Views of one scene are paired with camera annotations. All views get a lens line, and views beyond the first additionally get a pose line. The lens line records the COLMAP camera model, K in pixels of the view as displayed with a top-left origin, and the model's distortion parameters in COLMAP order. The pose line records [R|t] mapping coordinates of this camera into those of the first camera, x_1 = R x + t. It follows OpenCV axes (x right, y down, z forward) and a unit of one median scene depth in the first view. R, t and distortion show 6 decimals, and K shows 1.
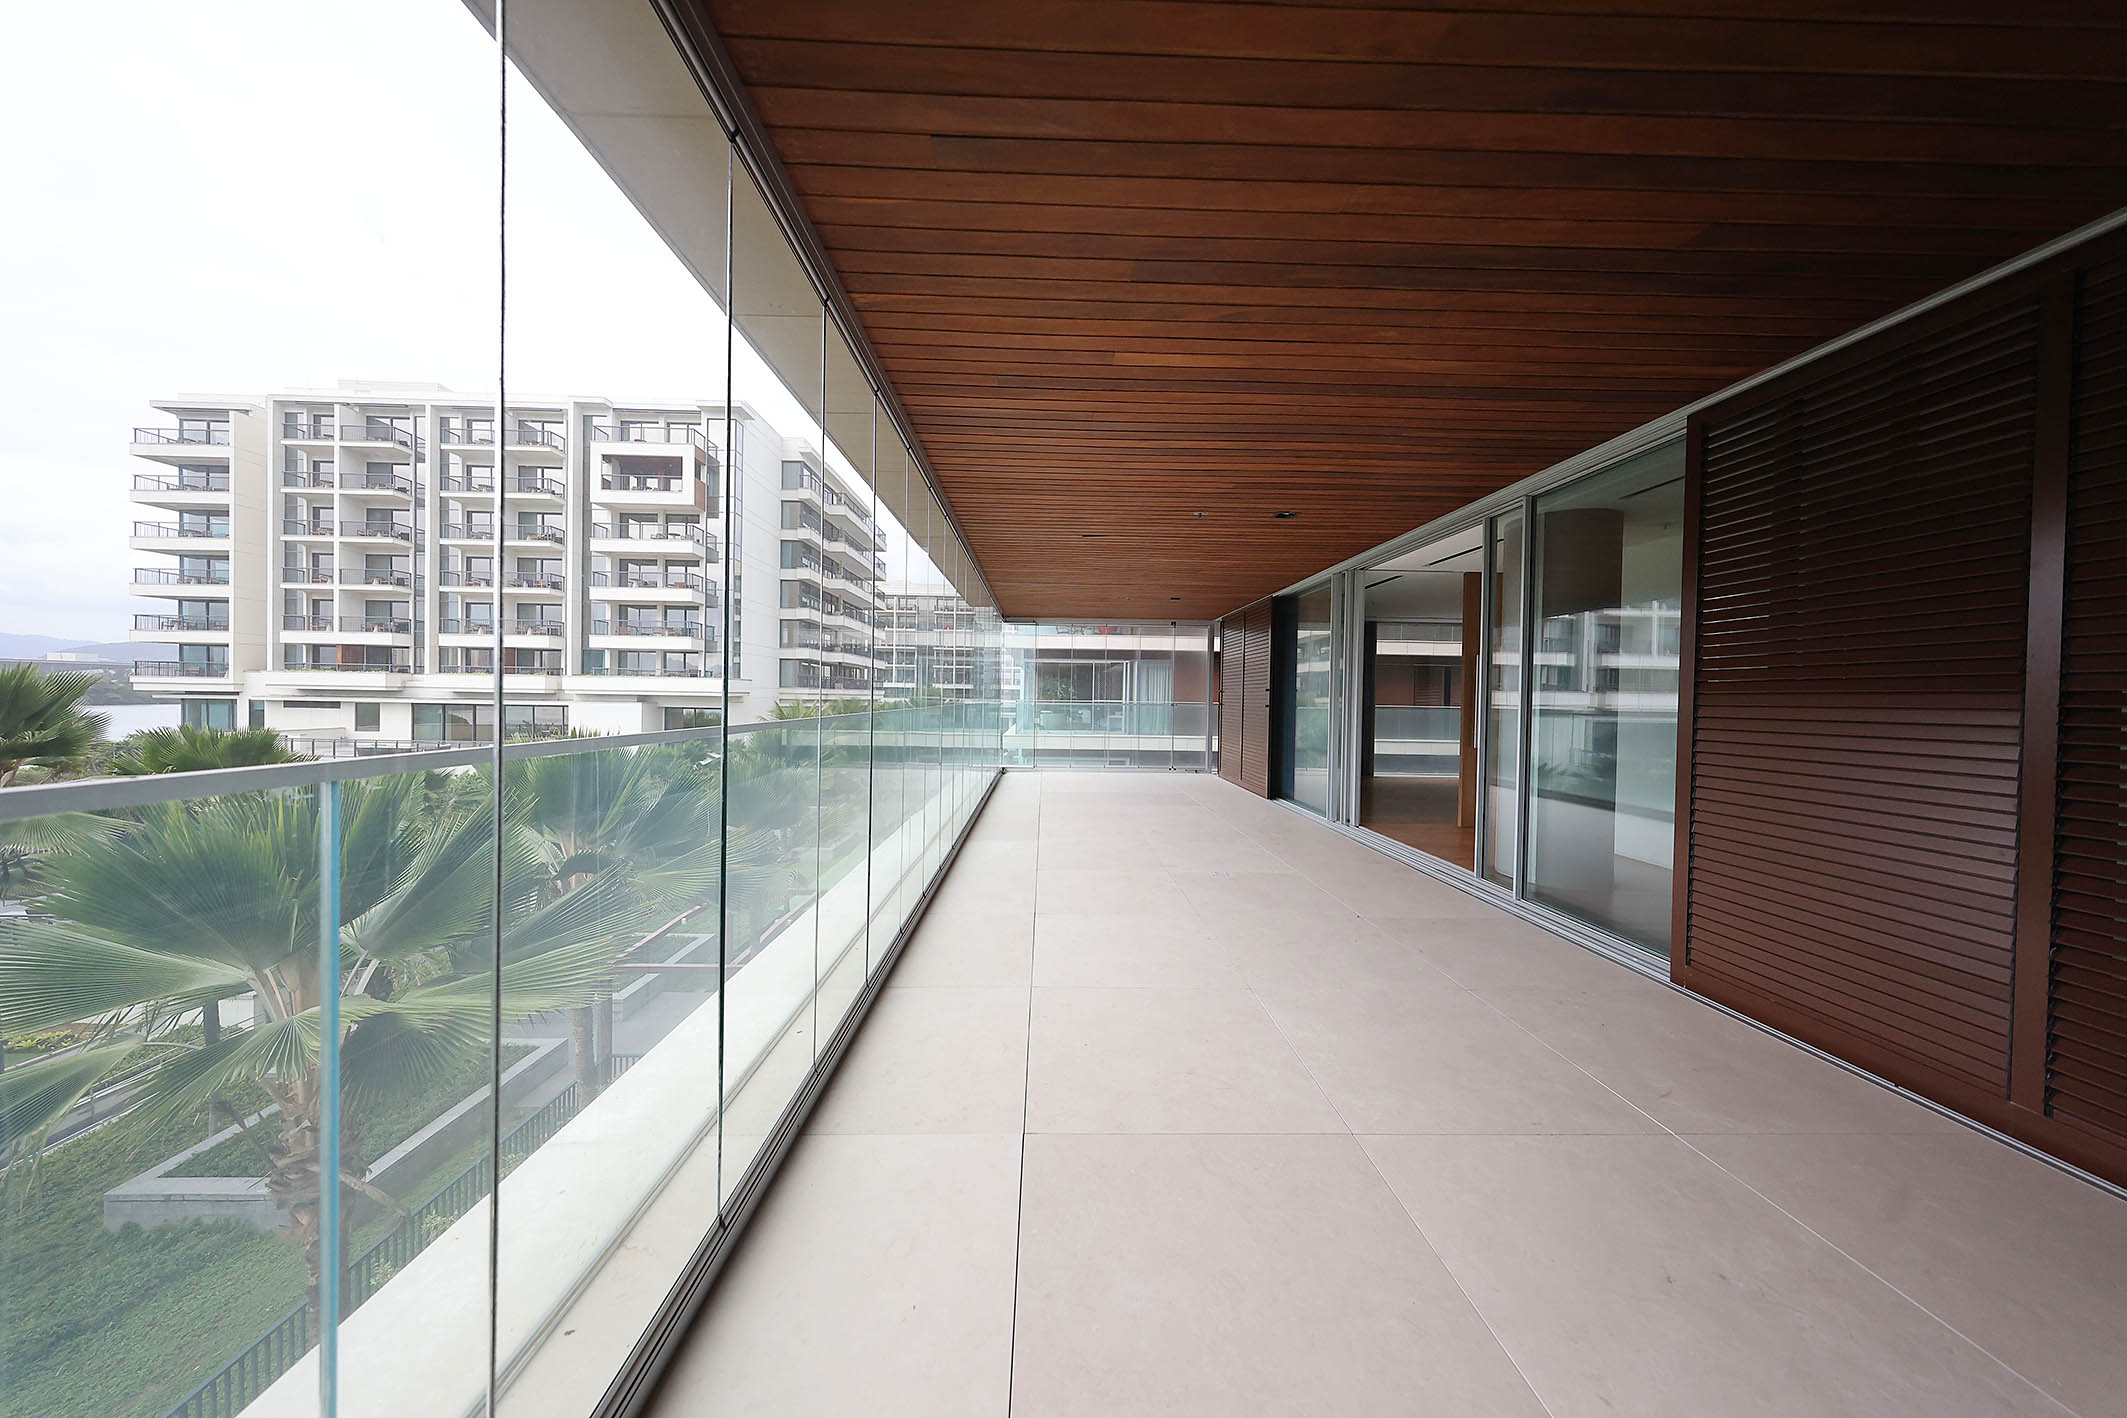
lens RADIAL K [[658.1, 0, 1064.0], [0, 658.1, 703.9], [0, 0, 1]] dist [0.001954, -0.000145]
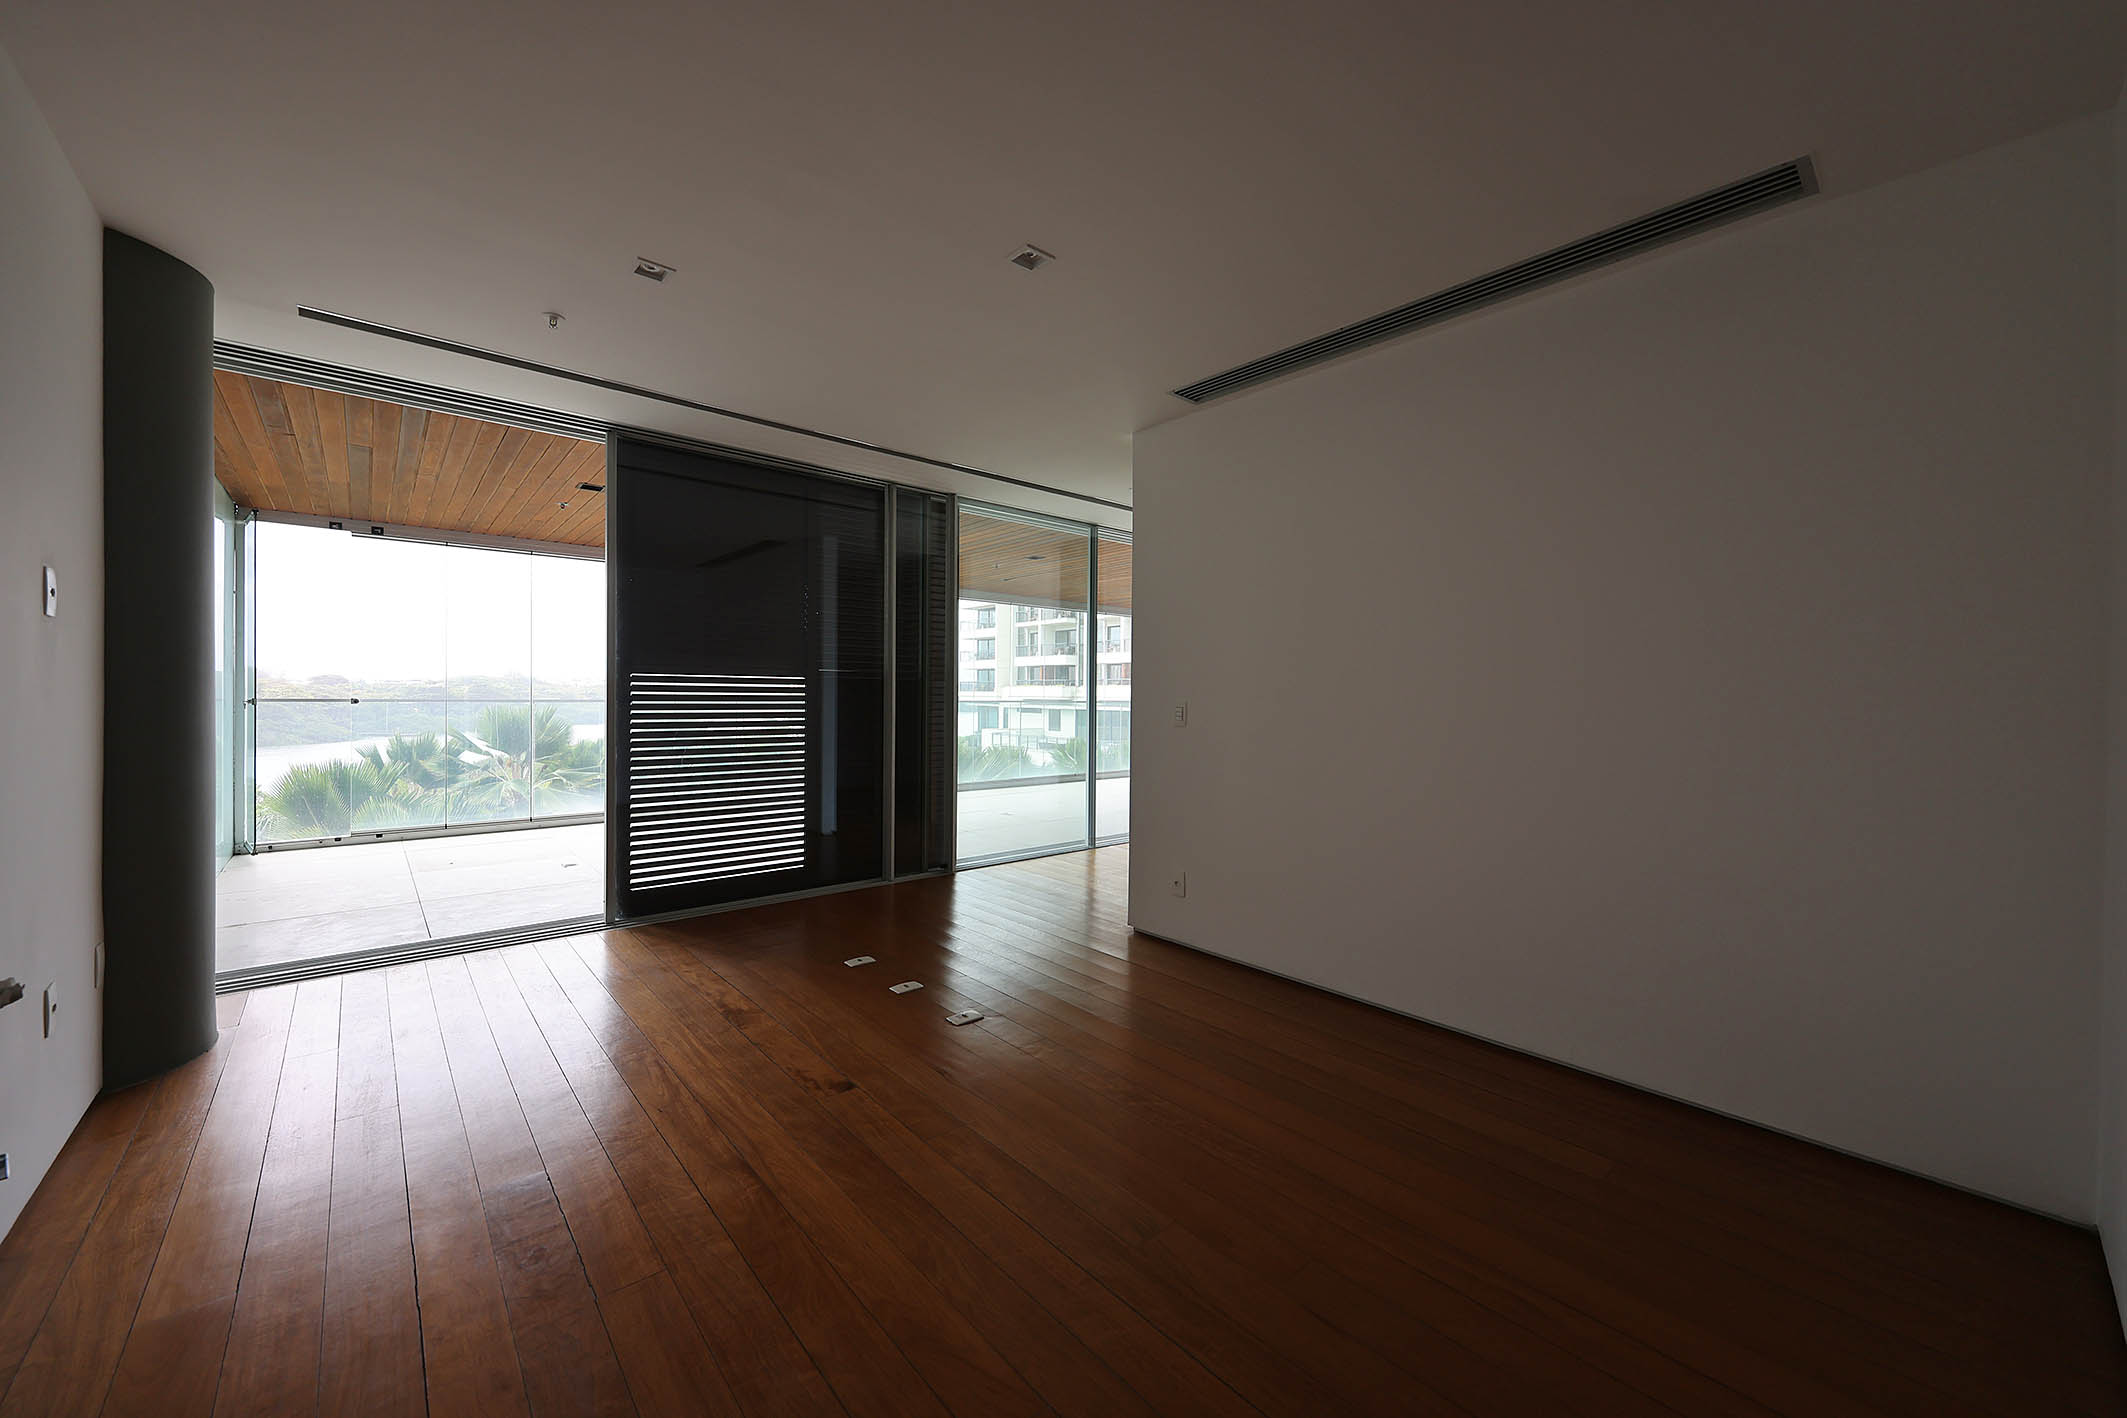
lens RADIAL K [[815.0, 0, 1055.1], [0, 815.0, 705.9], [0, 0, 1]] dist [-0.003420, -0.000104]
pose [[0.614675, -0.004086, -0.788770, 0.585861], [-0.002481, 0.999972, -0.007114, 0.009117], [0.788777, 0.006330, 0.614647, 0.015836]]
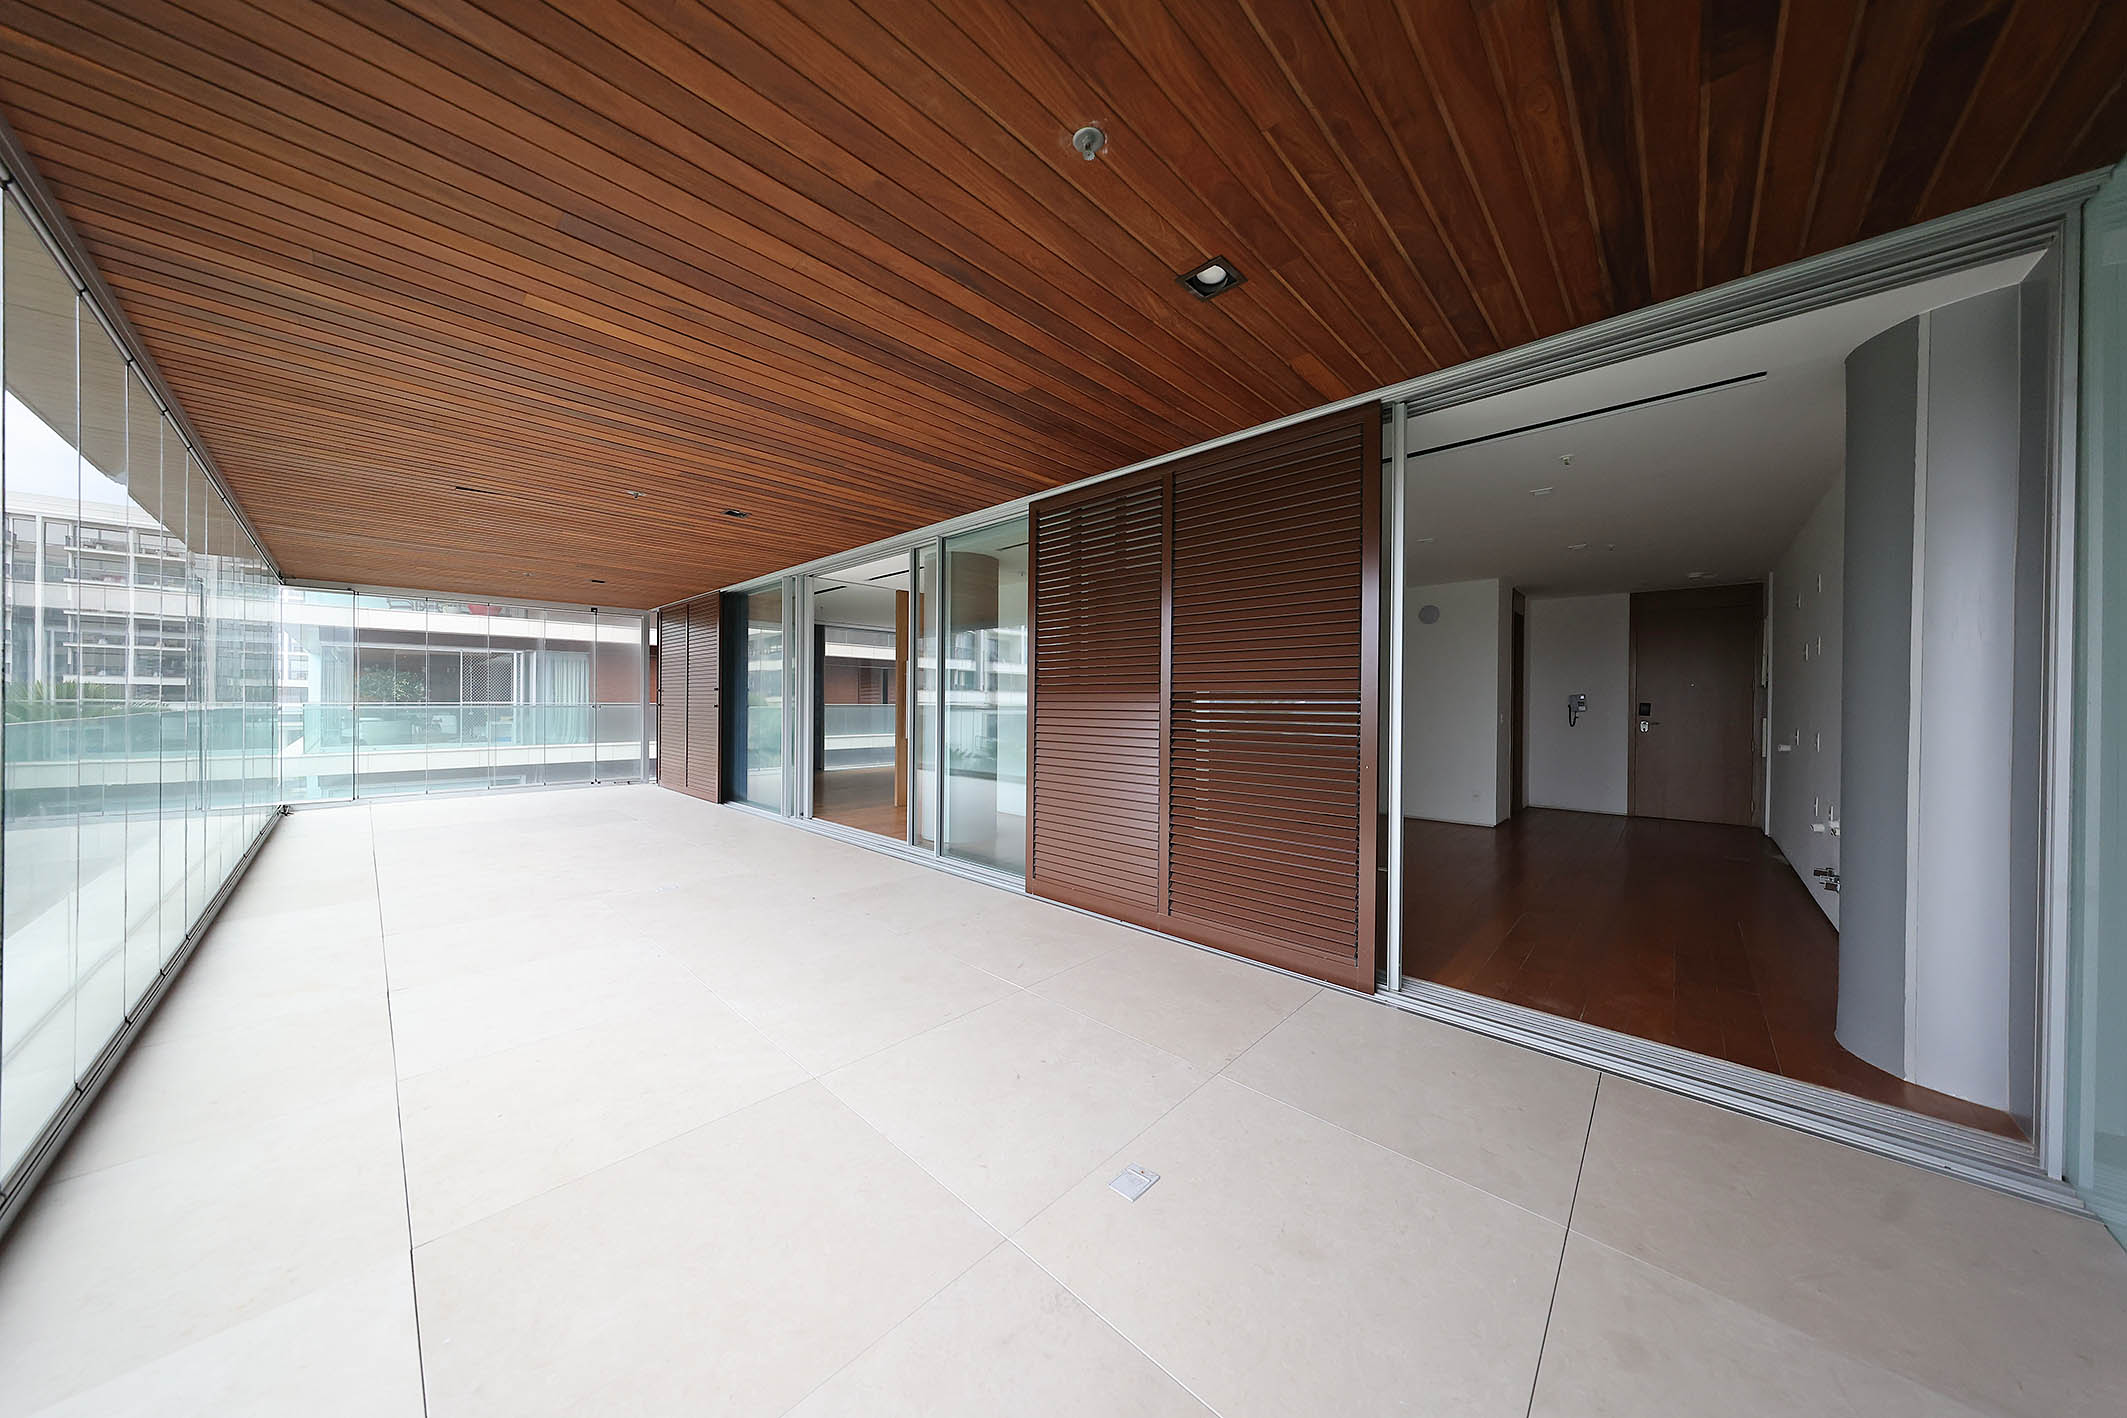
lens RADIAL K [[658.1, 0, 1061.4], [0, 658.1, 705.3], [0, 0, 1]] dist [0.001954, -0.000145]
pose [[0.705301, -0.015025, 0.708749, -0.007745], [0.012296, 0.999884, 0.008960, -0.000122], [-0.708802, 0.002395, 0.705404, -0.014230]]
